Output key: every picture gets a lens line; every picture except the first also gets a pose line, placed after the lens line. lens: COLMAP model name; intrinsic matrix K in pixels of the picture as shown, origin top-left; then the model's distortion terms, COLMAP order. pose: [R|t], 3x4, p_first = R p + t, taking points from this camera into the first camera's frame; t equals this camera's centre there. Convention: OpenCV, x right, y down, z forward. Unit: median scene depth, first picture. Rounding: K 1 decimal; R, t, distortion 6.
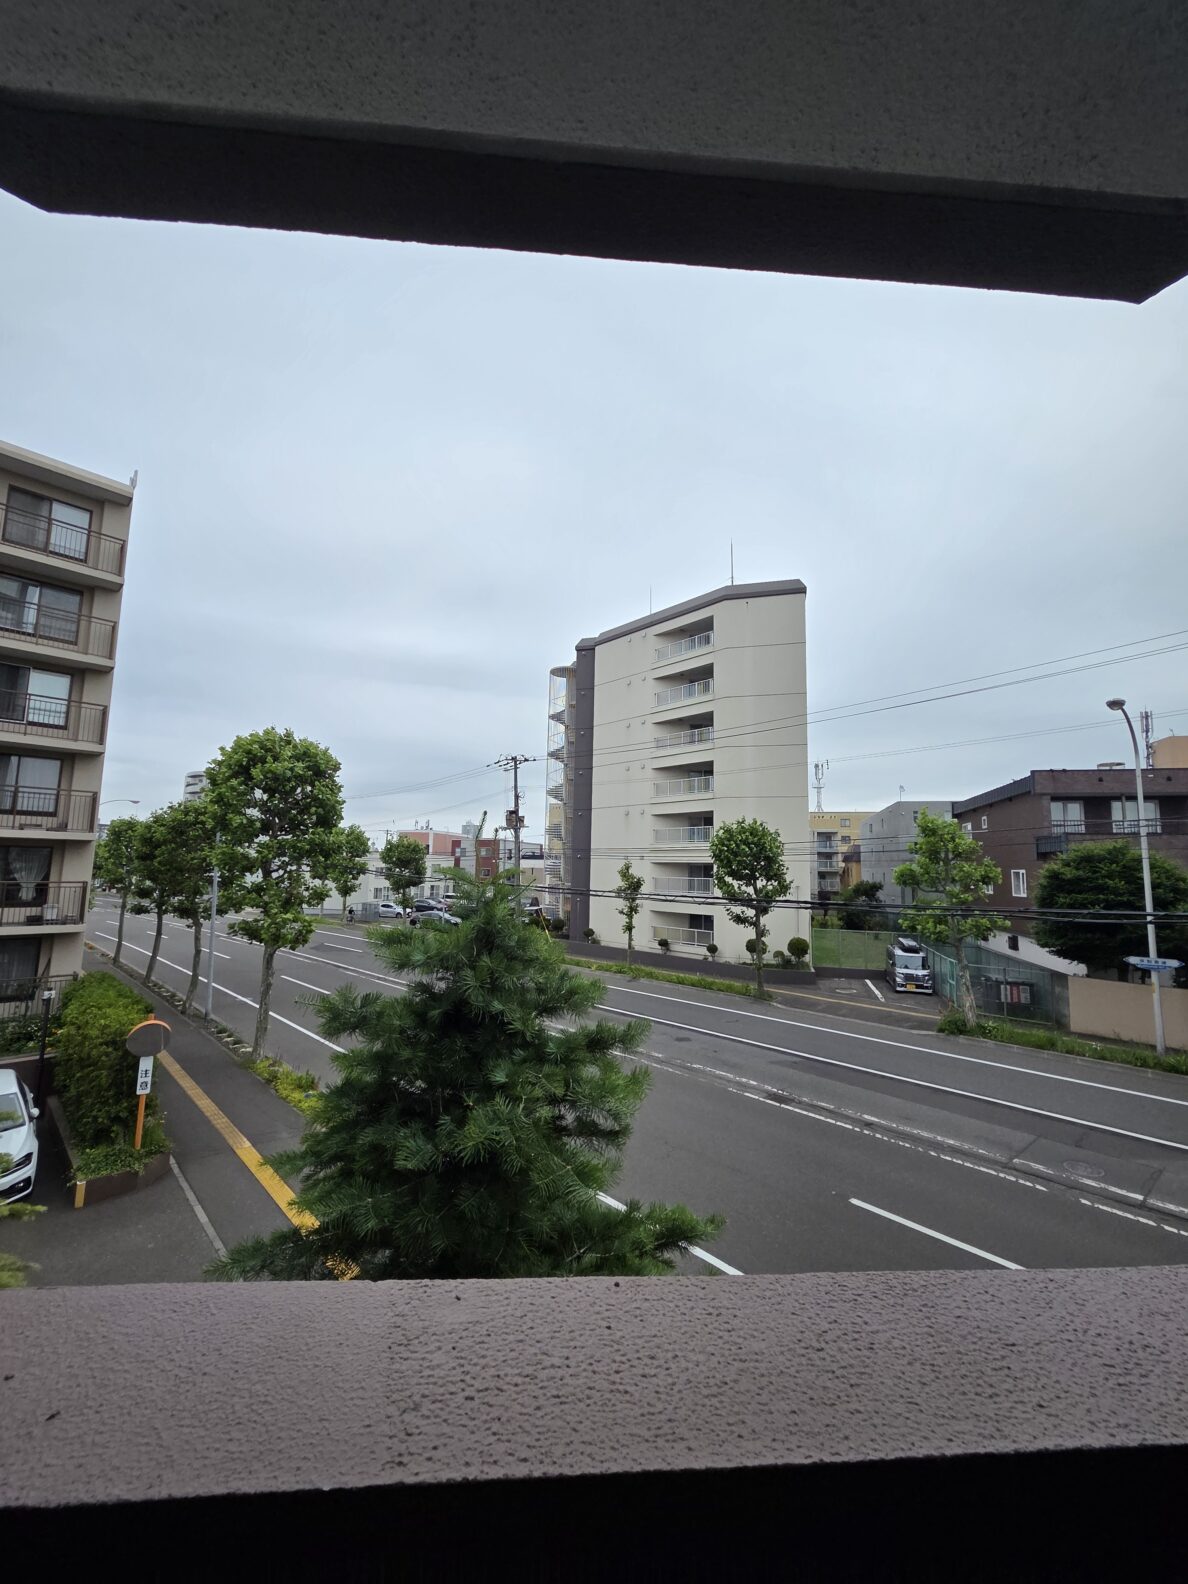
lens RADIAL K [[647.6, 0, 597.0], [0, 647.6, 792.4], [0, 0, 1]] dist [0.007142, -0.001987]
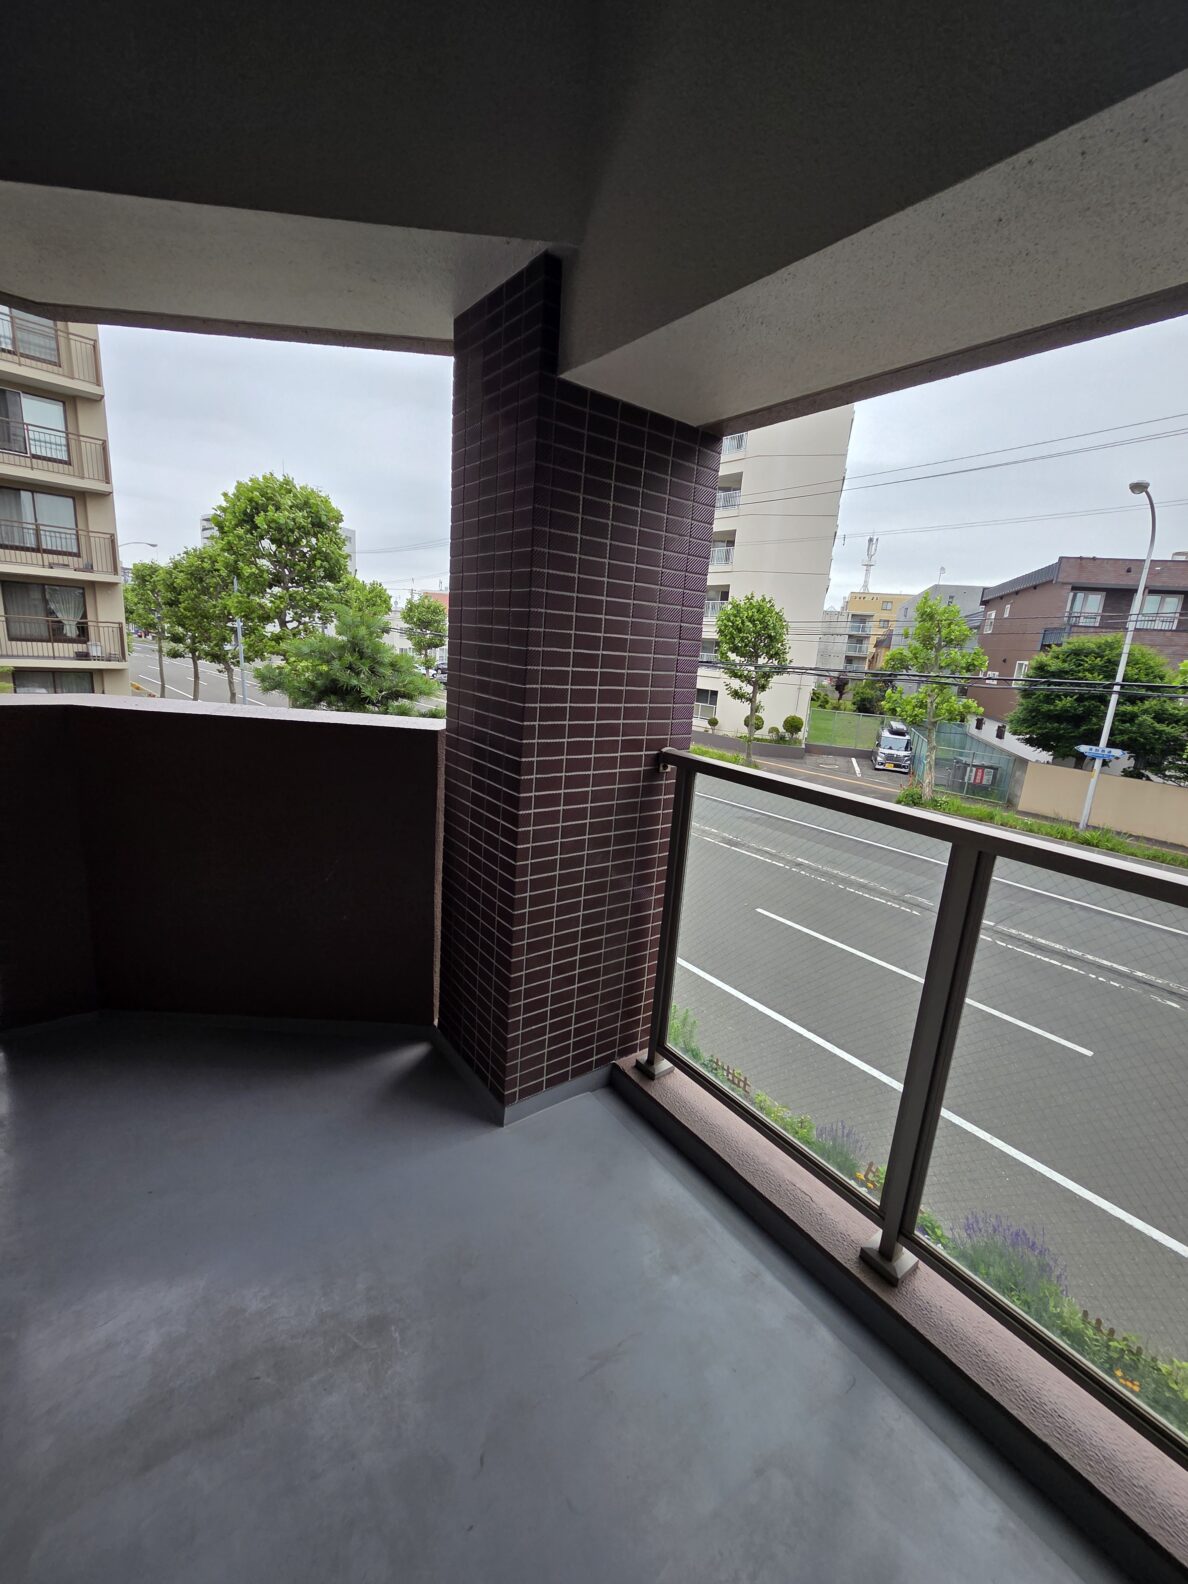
lens RADIAL K [[647.6, 0, 594.0], [0, 647.6, 790.6], [0, 0, 1]] dist [0.007142, -0.001987]
pose [[0.997515, 0.061593, -0.034215, 0.047757], [-0.046433, 0.939899, 0.338280, -0.002113], [0.052994, -0.335851, 0.940423, -0.061461]]
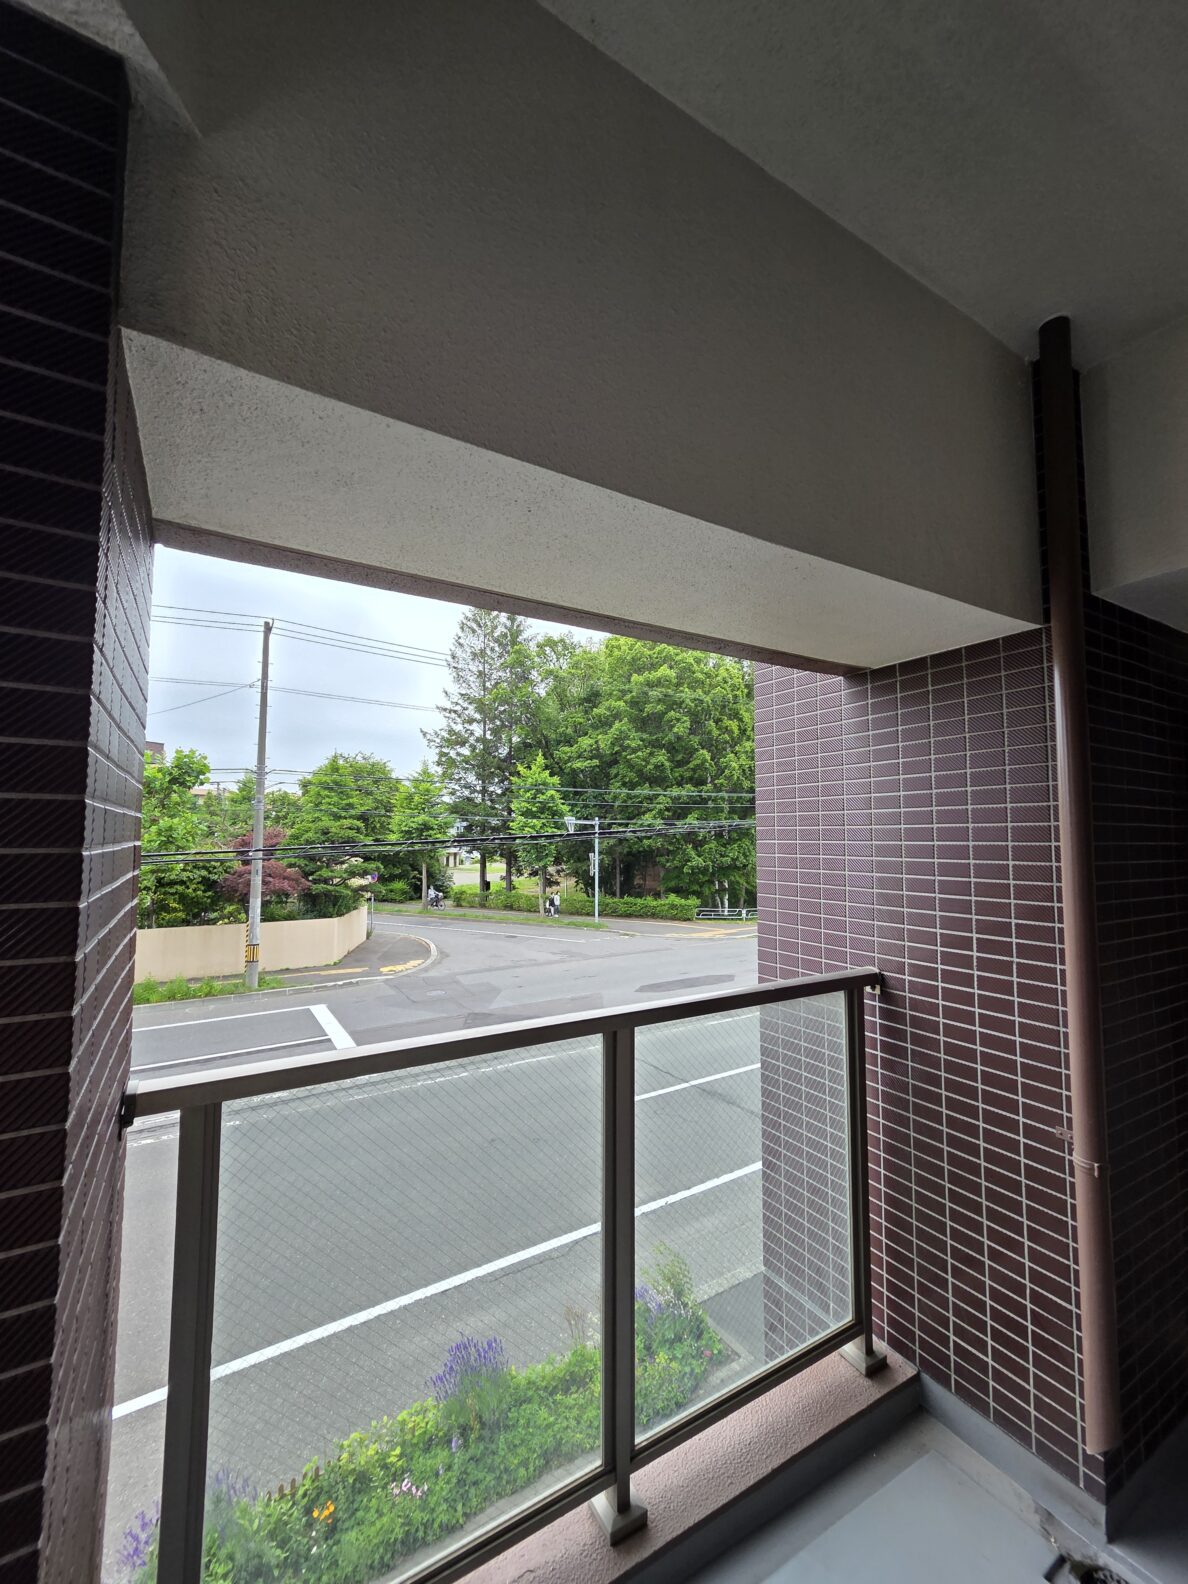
lens RADIAL K [[647.6, 0, 586.7], [0, 647.6, 794.4], [0, 0, 1]] dist [0.007142, -0.001987]
pose [[0.162075, 0.038522, 0.986026, -0.290505], [-0.123895, 0.992125, -0.018395, 0.008529], [-0.978970, -0.119182, 0.165571, 0.446446]]
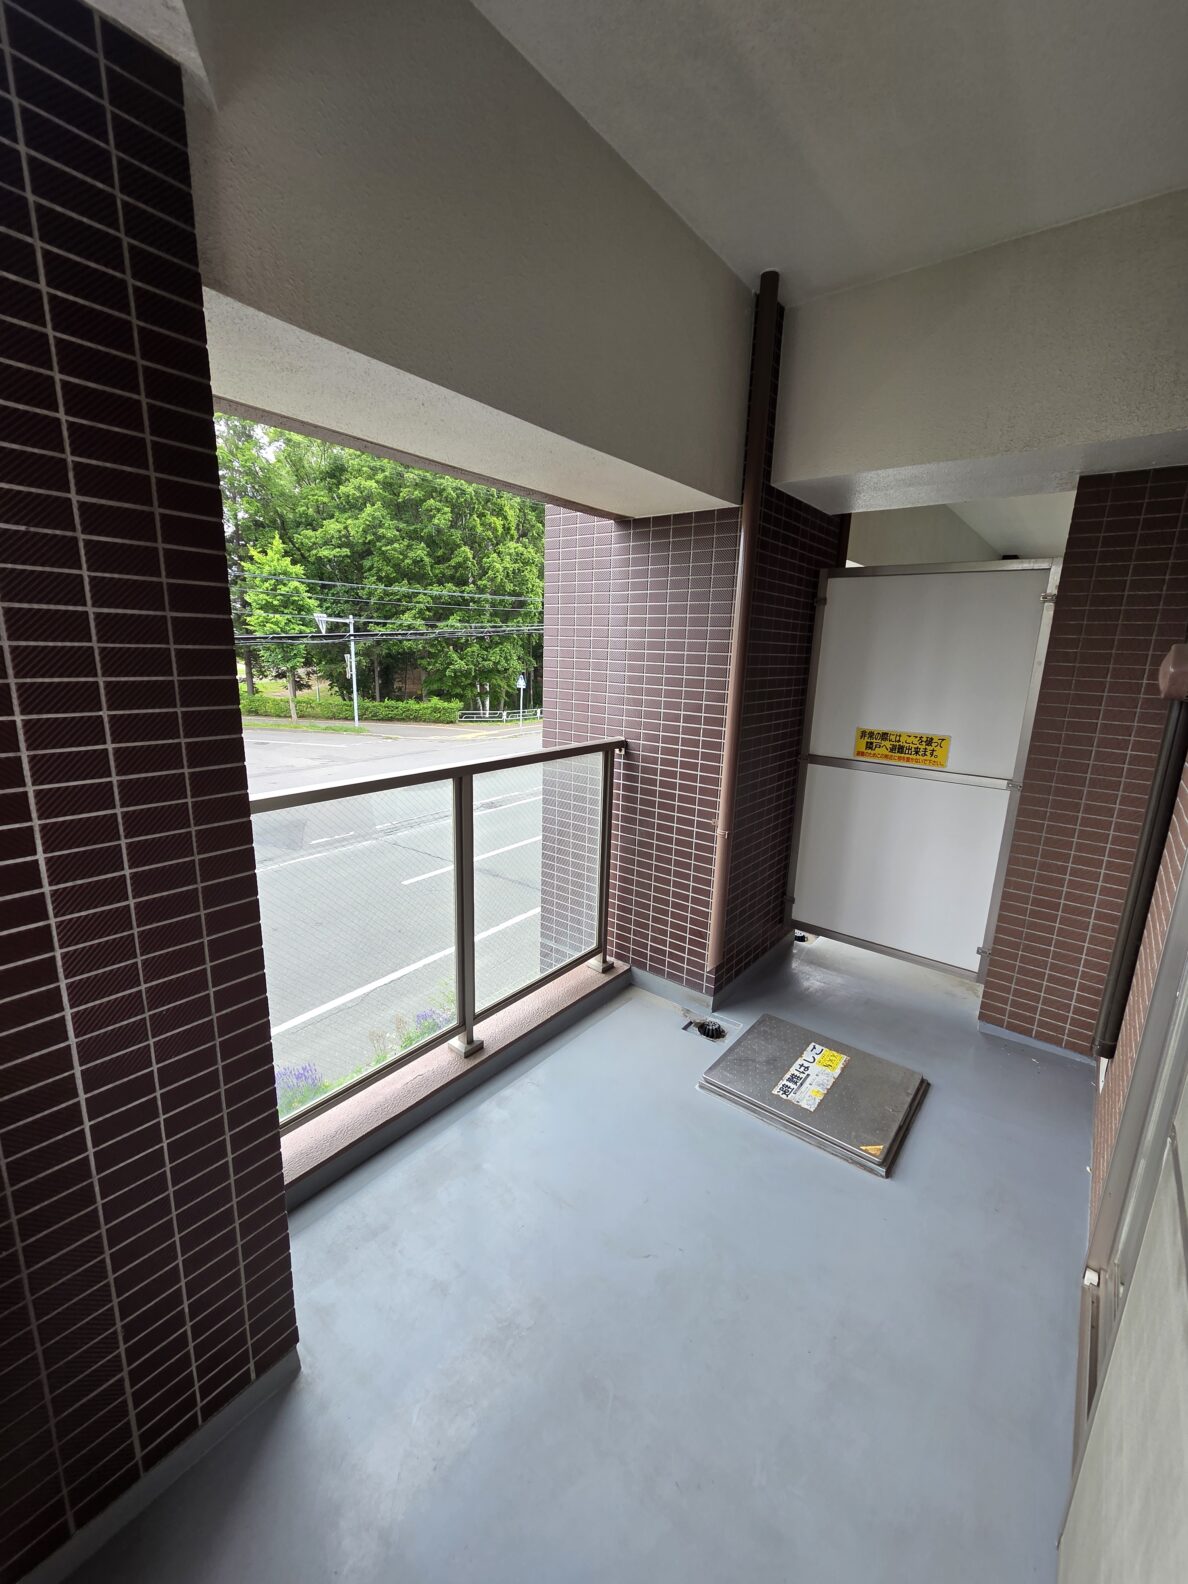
lens RADIAL K [[647.6, 0, 592.2], [0, 647.6, 793.2], [0, 0, 1]] dist [0.007142, -0.001987]
pose [[-0.207029, -0.251638, 0.945419, -0.593356], [-0.158616, 0.962203, 0.221372, 0.007693], [-0.965391, -0.104129, -0.239118, 0.537992]]
